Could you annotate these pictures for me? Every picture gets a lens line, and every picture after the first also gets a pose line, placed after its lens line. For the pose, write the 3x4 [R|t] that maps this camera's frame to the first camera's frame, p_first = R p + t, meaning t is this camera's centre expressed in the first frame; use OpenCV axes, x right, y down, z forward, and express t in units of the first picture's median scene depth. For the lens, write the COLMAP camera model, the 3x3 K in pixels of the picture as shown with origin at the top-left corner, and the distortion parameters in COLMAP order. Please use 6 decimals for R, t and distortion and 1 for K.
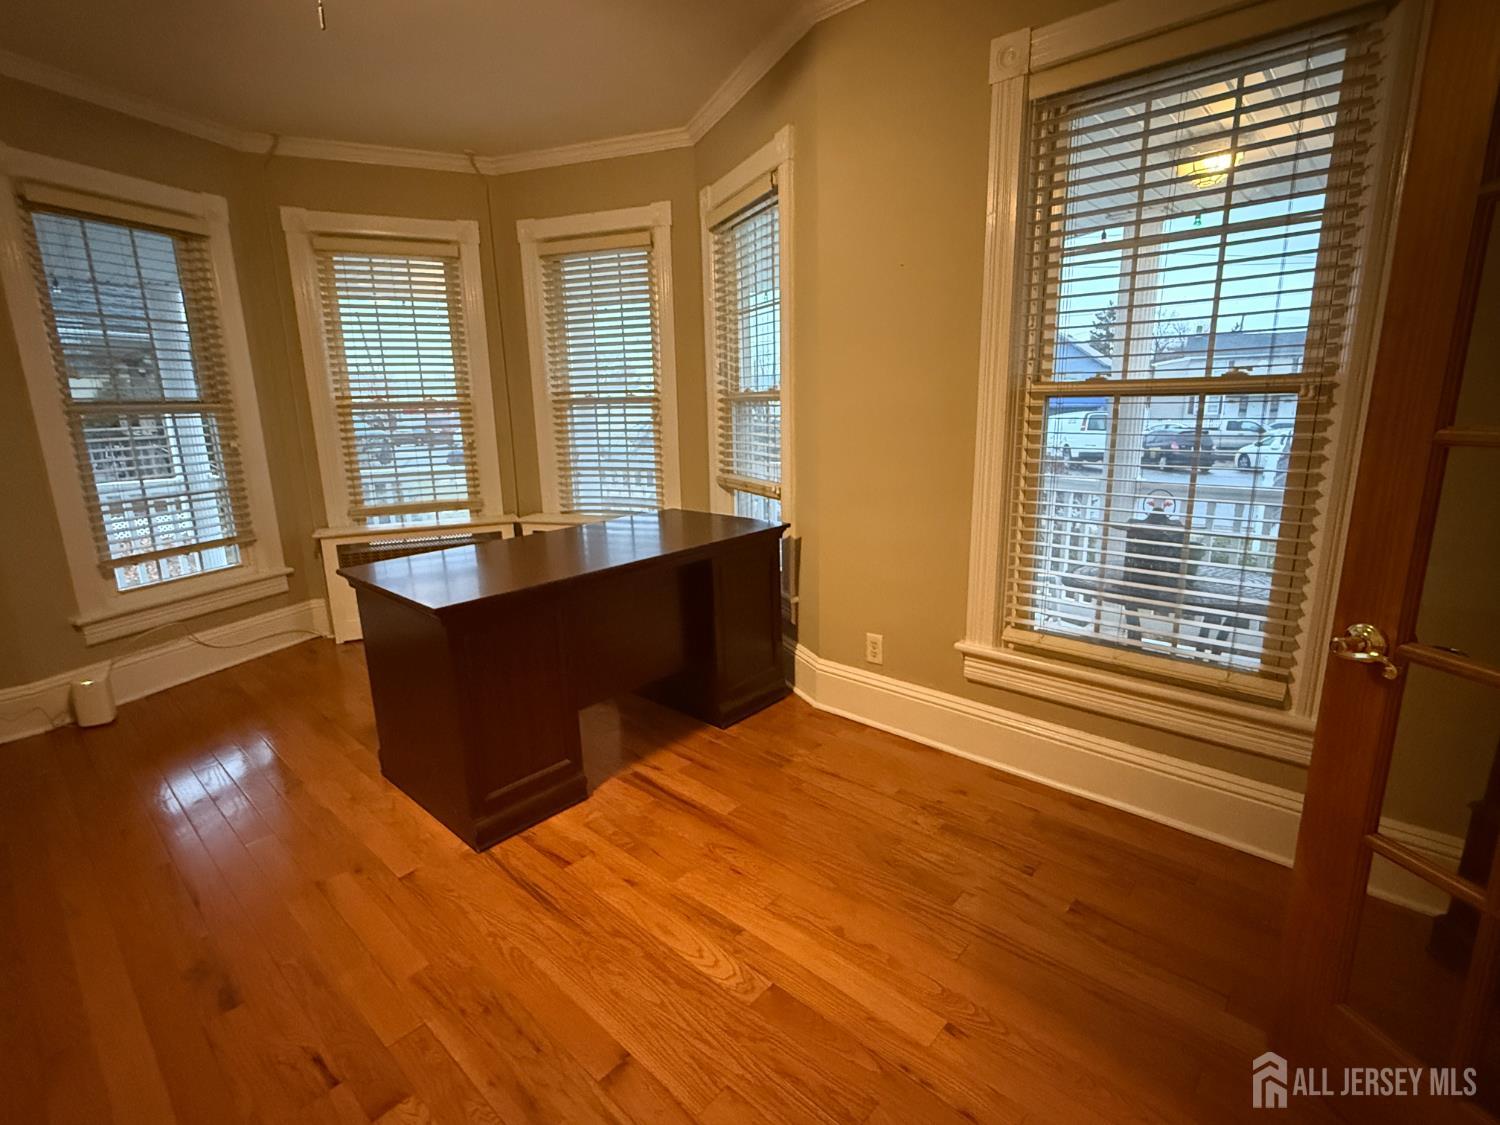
lens RADIAL K [[721.1, 0, 754.5], [0, 721.1, 565.4], [0, 0, 1]] dist [-0.000341, -0.000888]
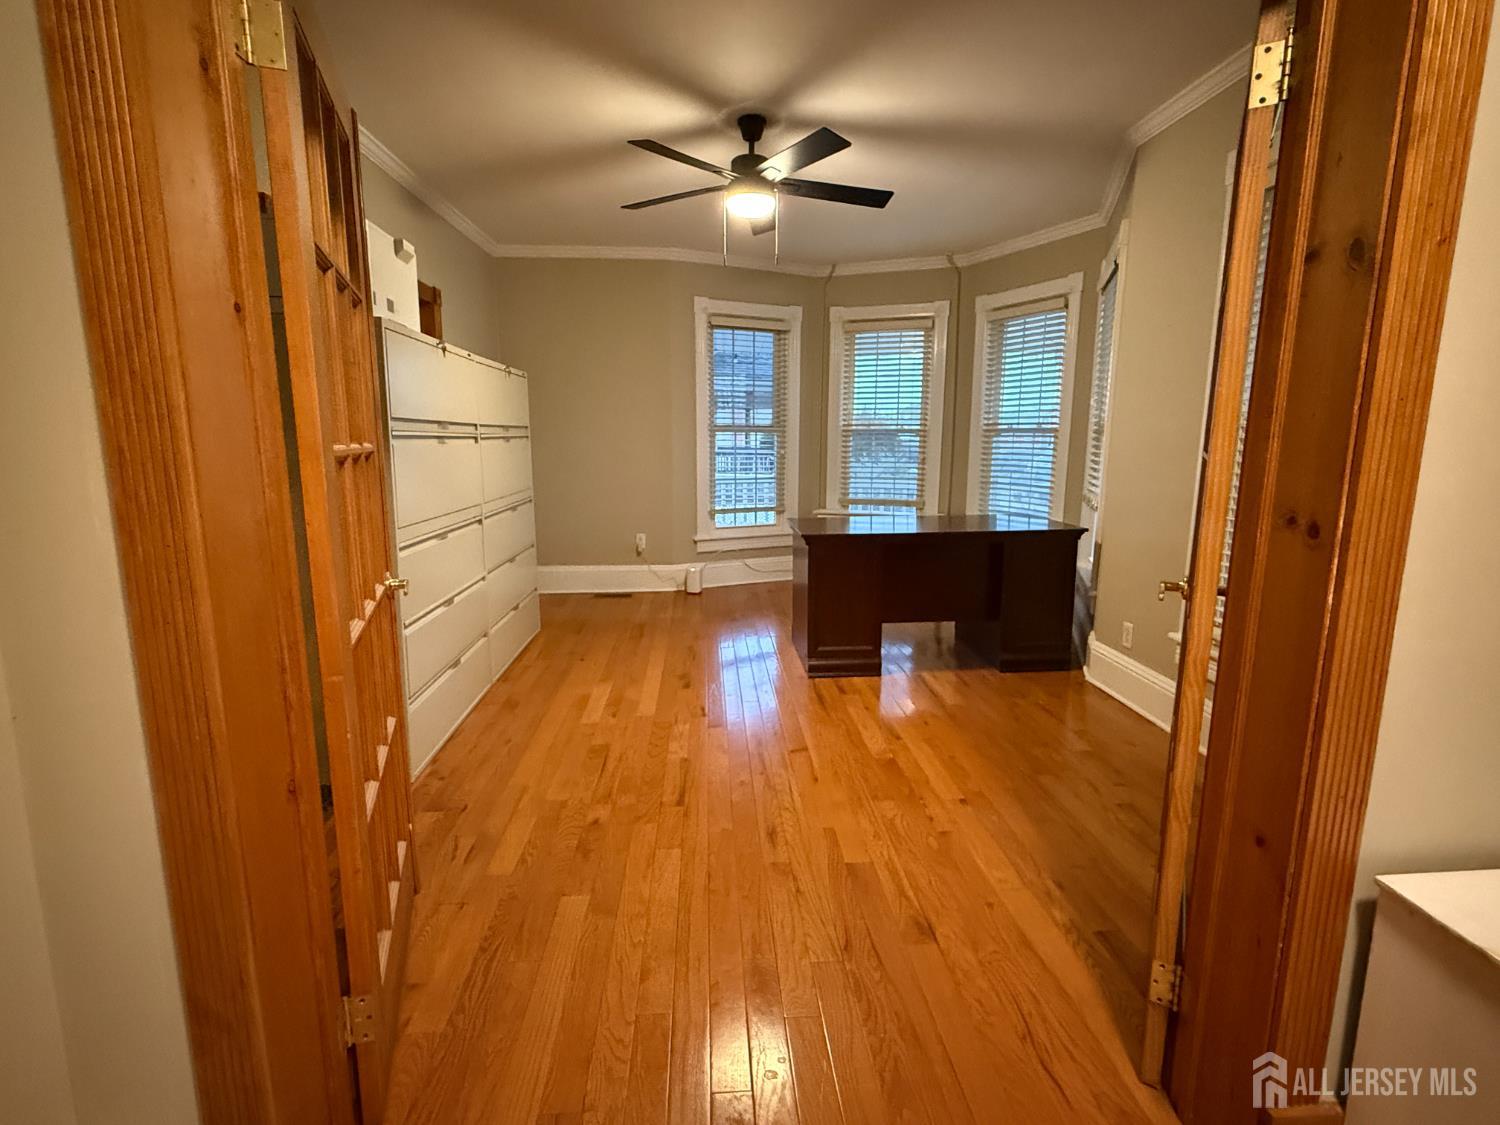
lens RADIAL K [[721.1, 0, 750.1], [0, 721.1, 565.4], [0, 0, 1]] dist [-0.000341, -0.000888]
pose [[0.719551, 0.146347, -0.678844, 0.401980], [-0.174602, 0.984266, 0.027119, 0.060393], [0.672132, 0.099014, 0.733782, -0.254320]]
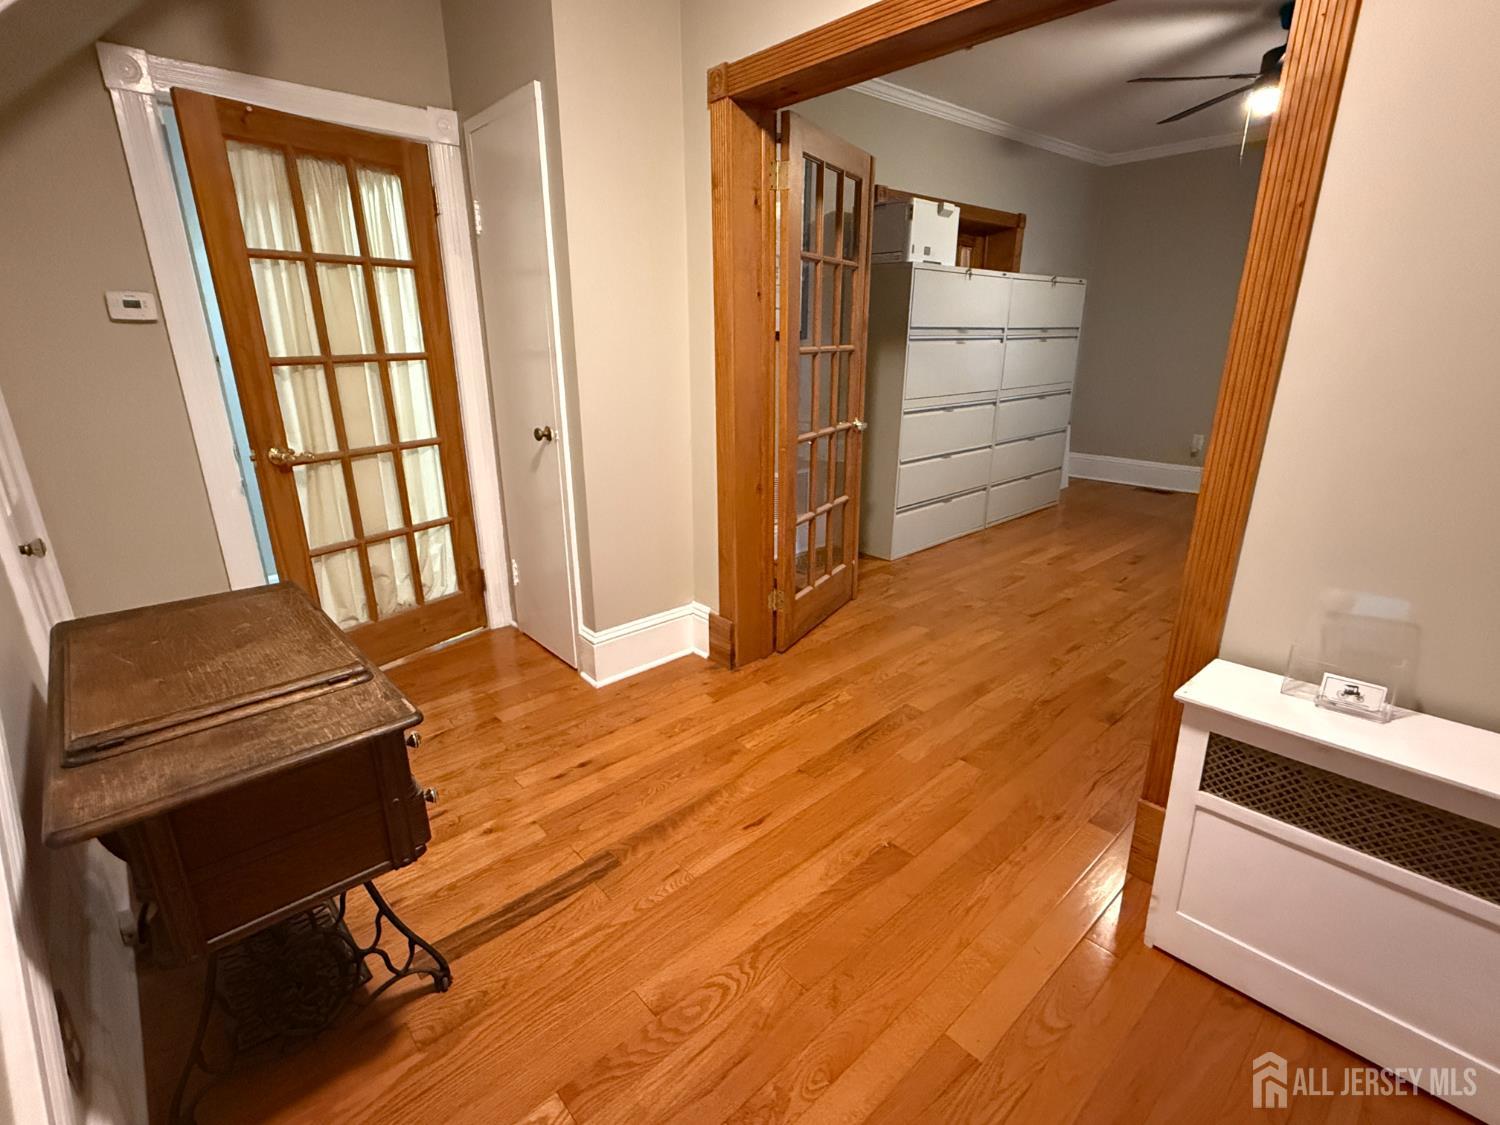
lens RADIAL K [[712.4, 0, 747.3], [0, 712.4, 561.4], [0, 0, 1]] dist [-0.000539, 0.000026]
pose [[-0.097384, 0.324498, -0.940860, 0.808643], [-0.211043, 0.917122, 0.338154, 0.013063], [0.972614, 0.231493, -0.020830, -0.131211]]
